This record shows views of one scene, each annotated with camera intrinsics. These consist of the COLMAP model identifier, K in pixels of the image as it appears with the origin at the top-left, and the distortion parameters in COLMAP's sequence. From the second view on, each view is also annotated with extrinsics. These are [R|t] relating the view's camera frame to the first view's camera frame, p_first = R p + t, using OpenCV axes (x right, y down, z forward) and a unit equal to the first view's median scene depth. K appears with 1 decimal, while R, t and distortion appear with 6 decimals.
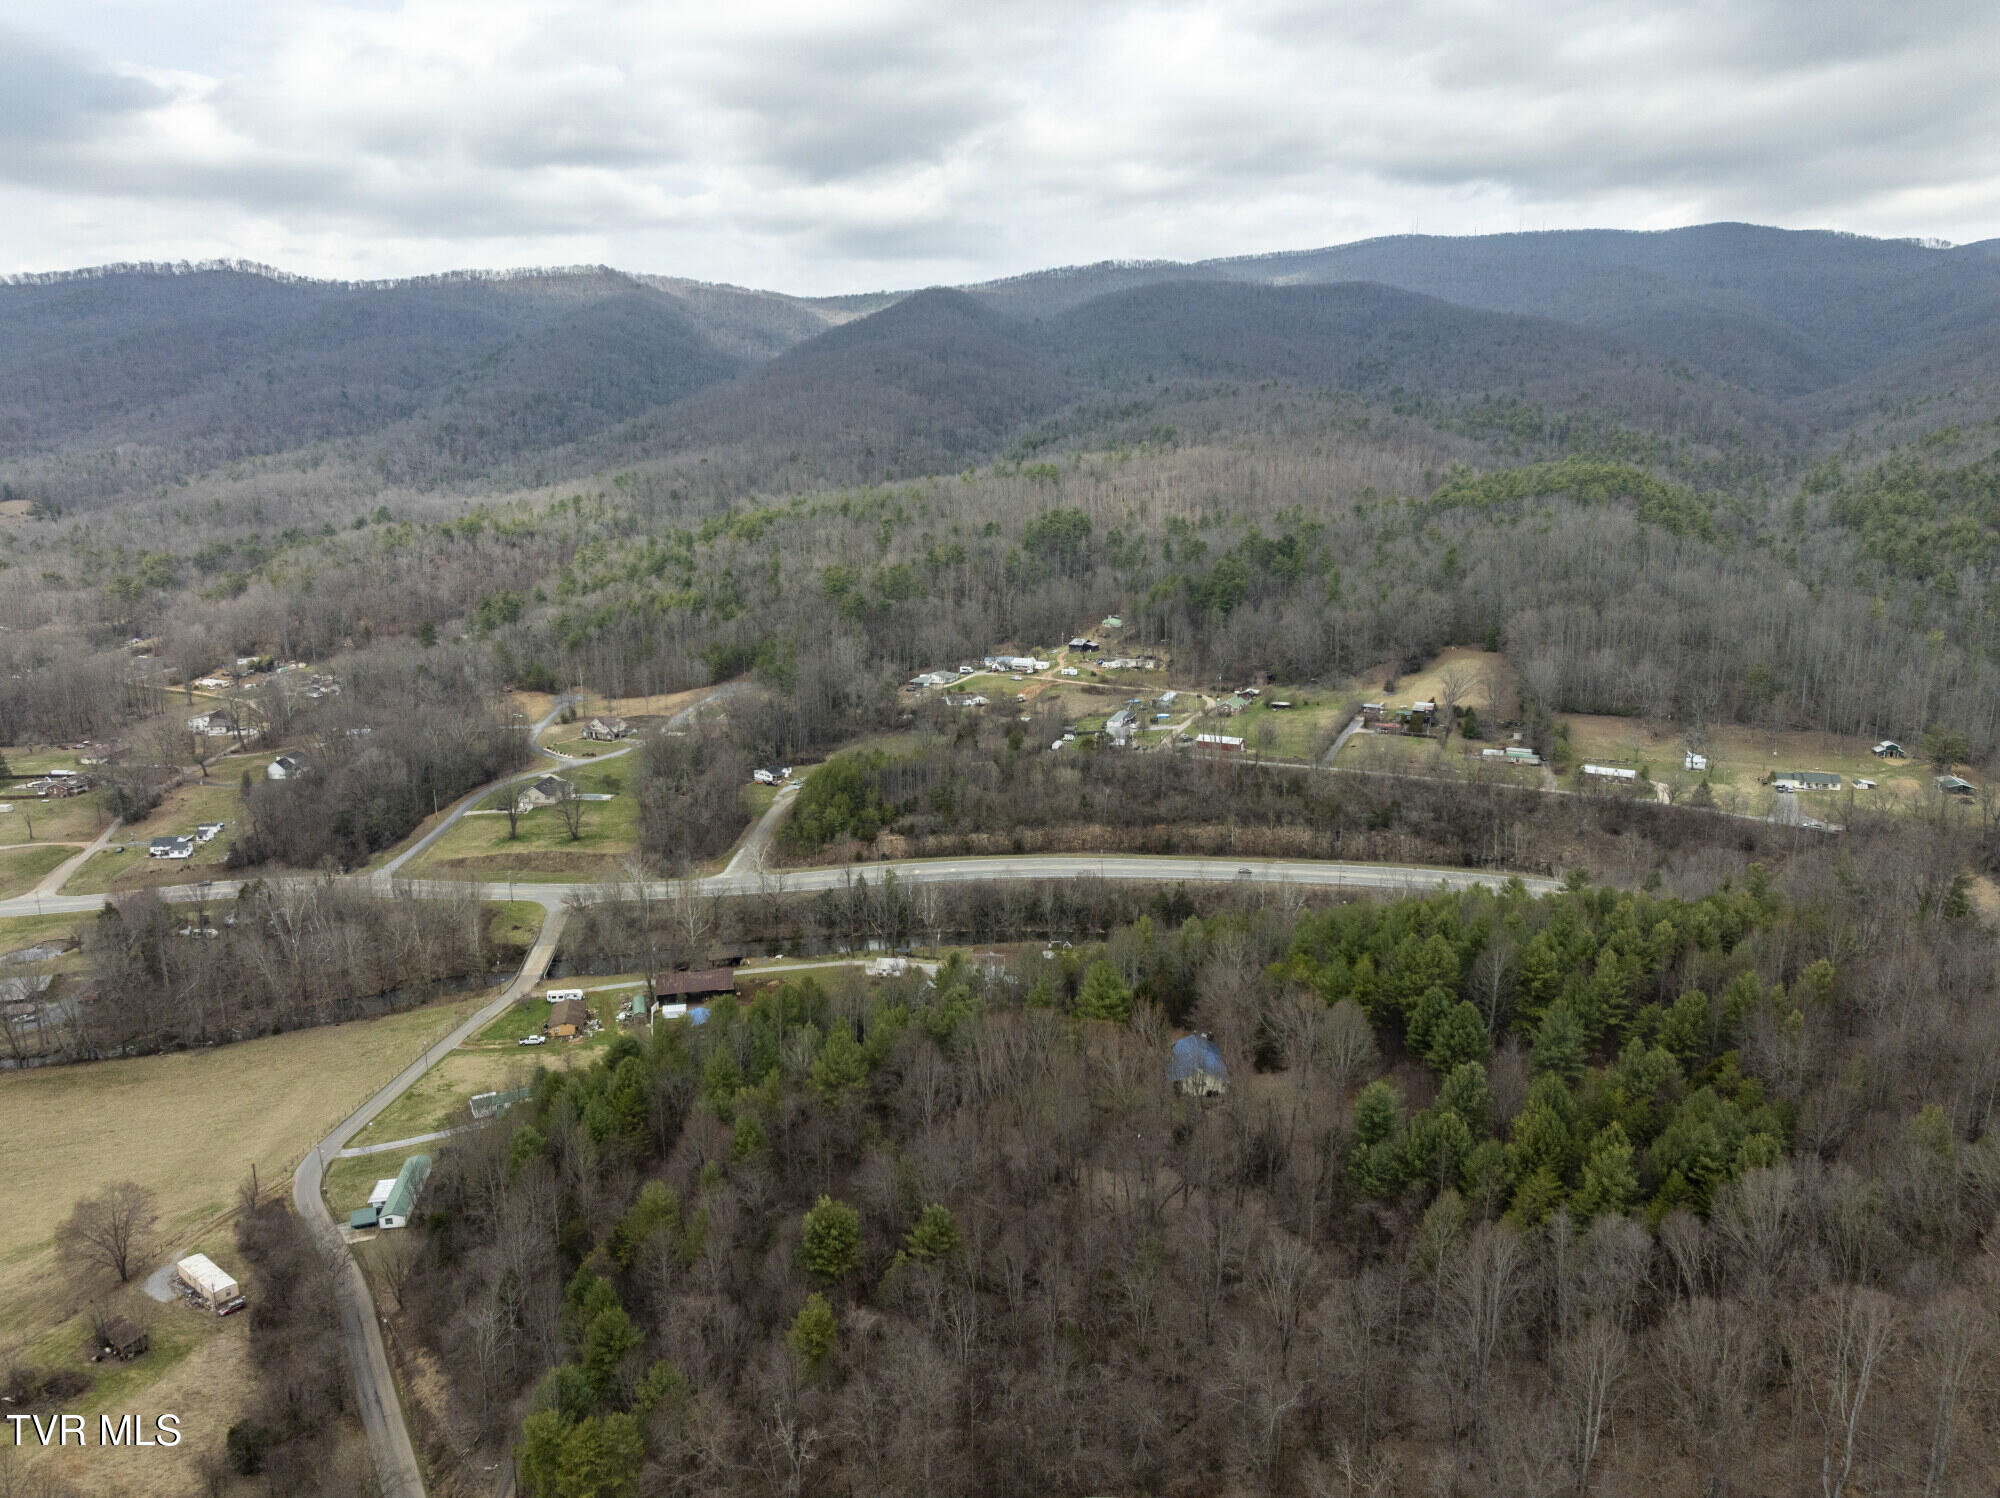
lens RADIAL K [[1413.5, 0, 1006.4], [0, 1413.5, 749.4], [0, 0, 1]] dist [-0.040782, 0.009491]
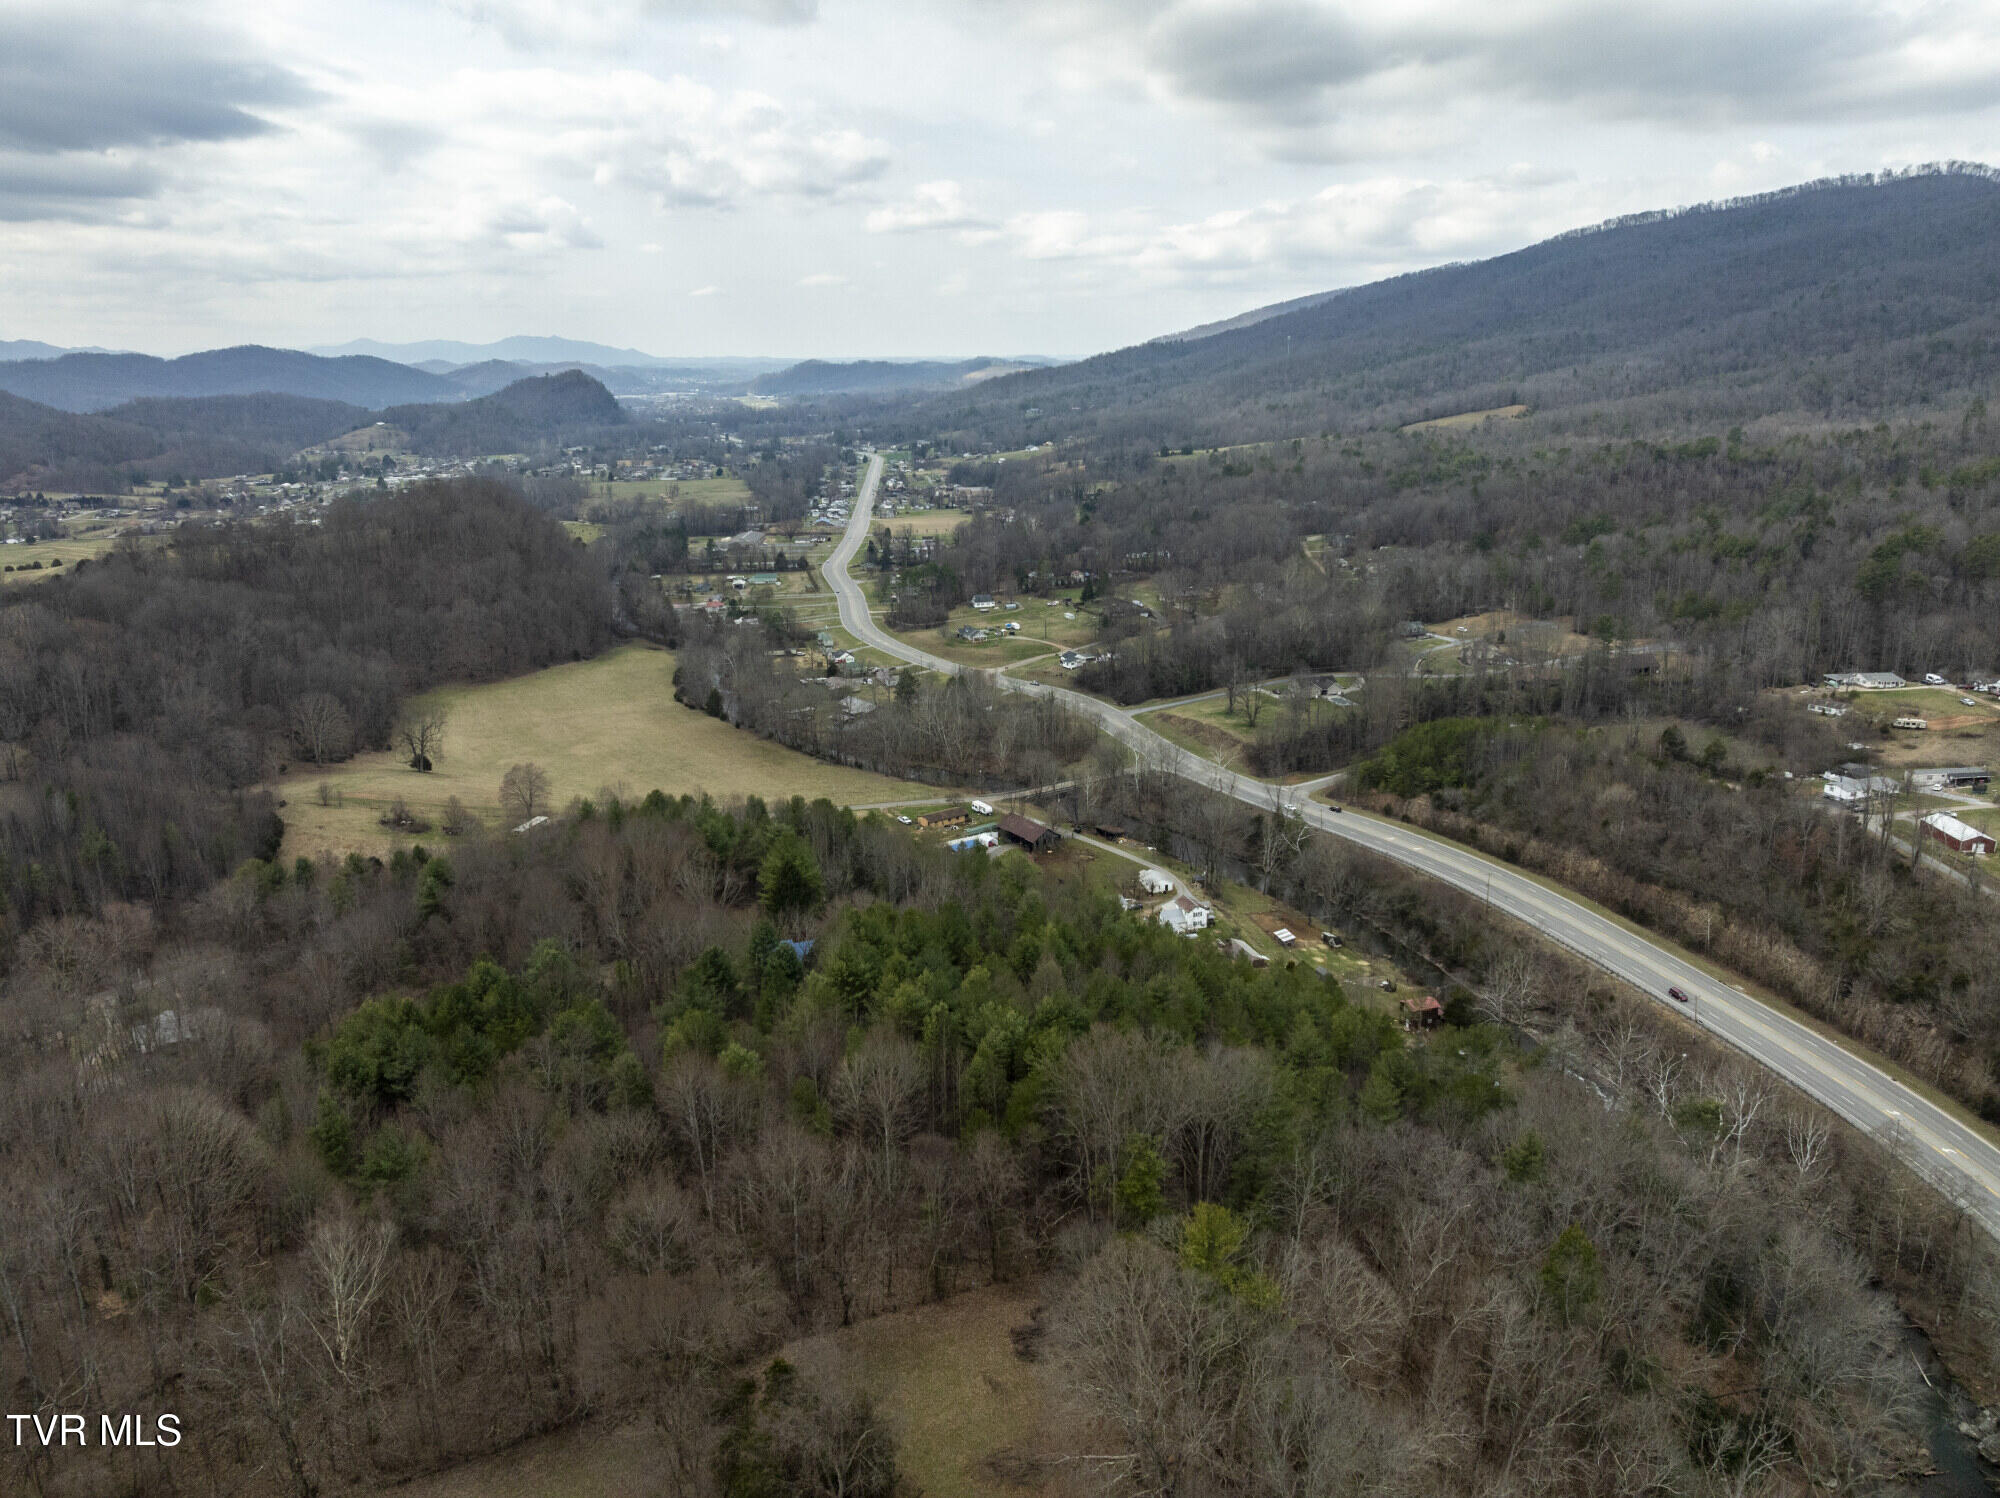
lens RADIAL K [[1413.5, 0, 994.3], [0, 1413.5, 727.6], [0, 0, 1]] dist [-0.040782, 0.009491]
pose [[0.384009, 0.233223, -0.893389, 0.562020], [-0.193976, 0.966358, 0.168894, -0.076535], [0.902724, 0.108439, 0.416330, 0.341640]]
